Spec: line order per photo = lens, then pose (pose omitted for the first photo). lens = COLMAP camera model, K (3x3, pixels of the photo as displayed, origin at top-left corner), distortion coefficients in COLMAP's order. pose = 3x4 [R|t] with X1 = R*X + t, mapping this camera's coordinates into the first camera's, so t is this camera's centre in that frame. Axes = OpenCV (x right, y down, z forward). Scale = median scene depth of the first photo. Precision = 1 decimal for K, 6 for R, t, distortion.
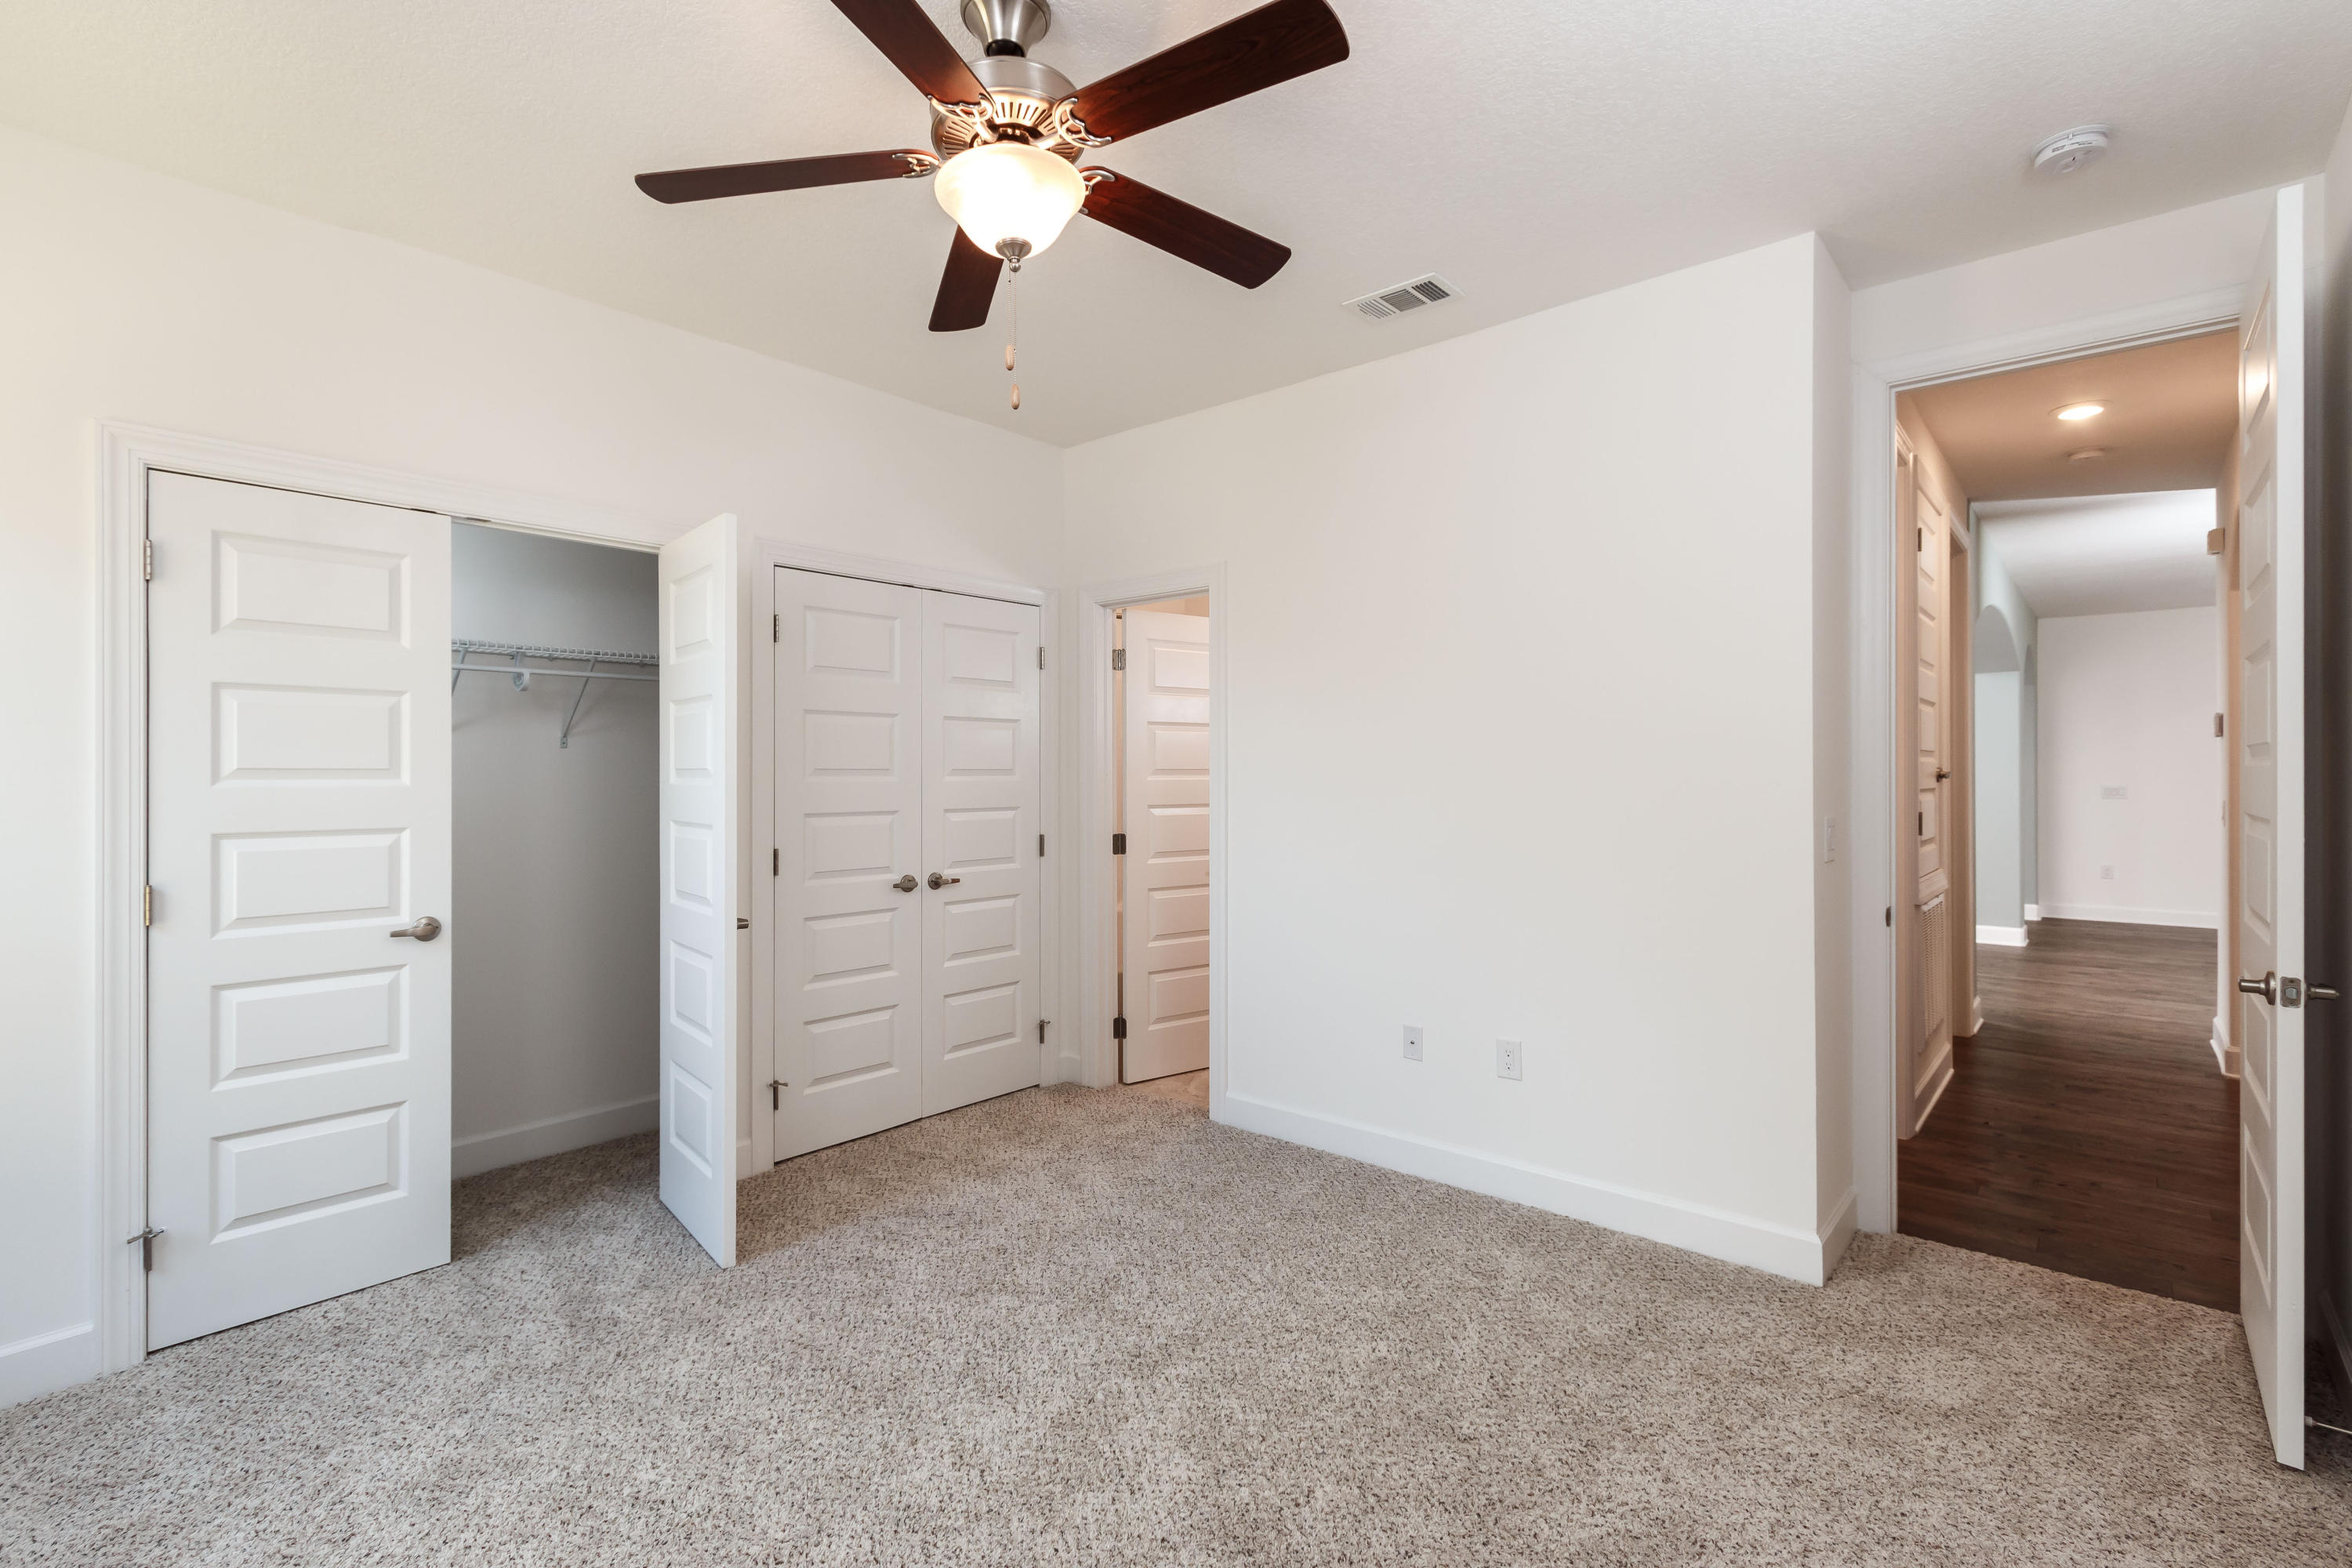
lens RADIAL K [[1086.9, 0, 1169.1], [0, 1086.9, 782.9], [0, 0, 1]] dist [0.003410, -0.003482]
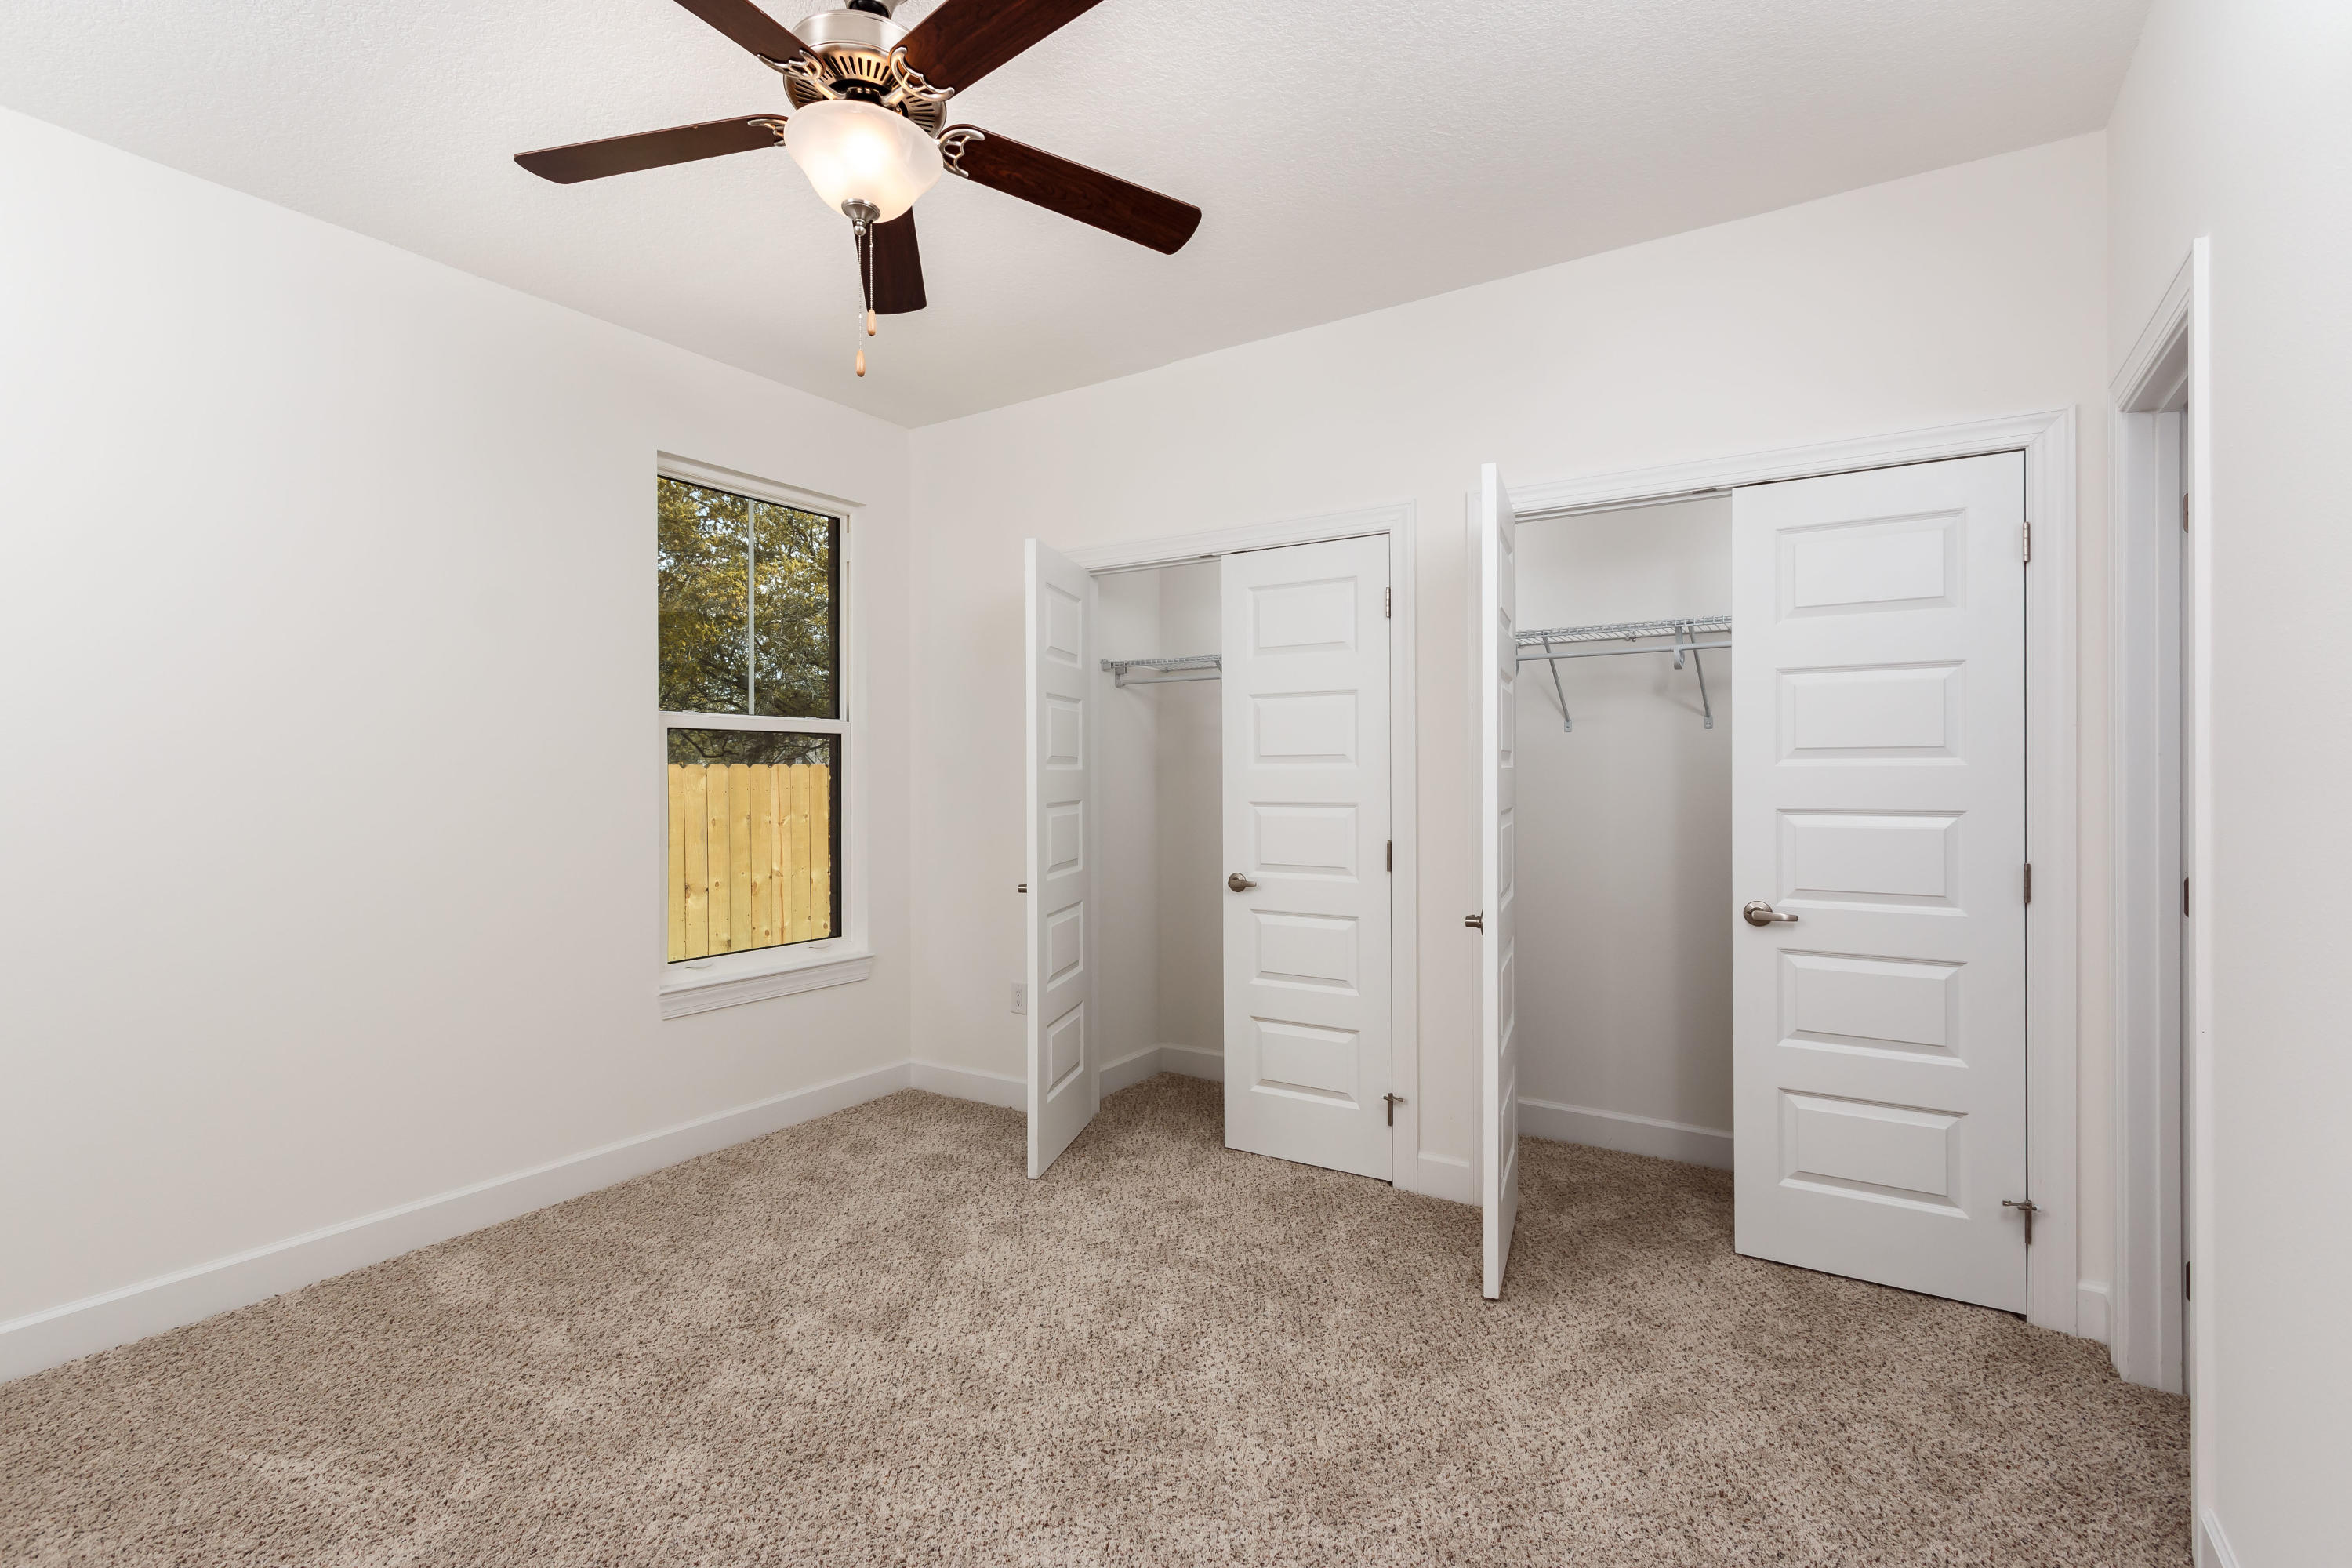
lens RADIAL K [[1170.9, 0, 1170.6], [0, 1170.9, 768.7], [0, 0, 1]] dist [0.004728, 0.000267]
pose [[0.101306, 0.005917, -0.994838, 0.466807], [0.000952, 0.999981, 0.006044, -0.004766], [0.994855, -0.001559, 0.101298, 0.553170]]
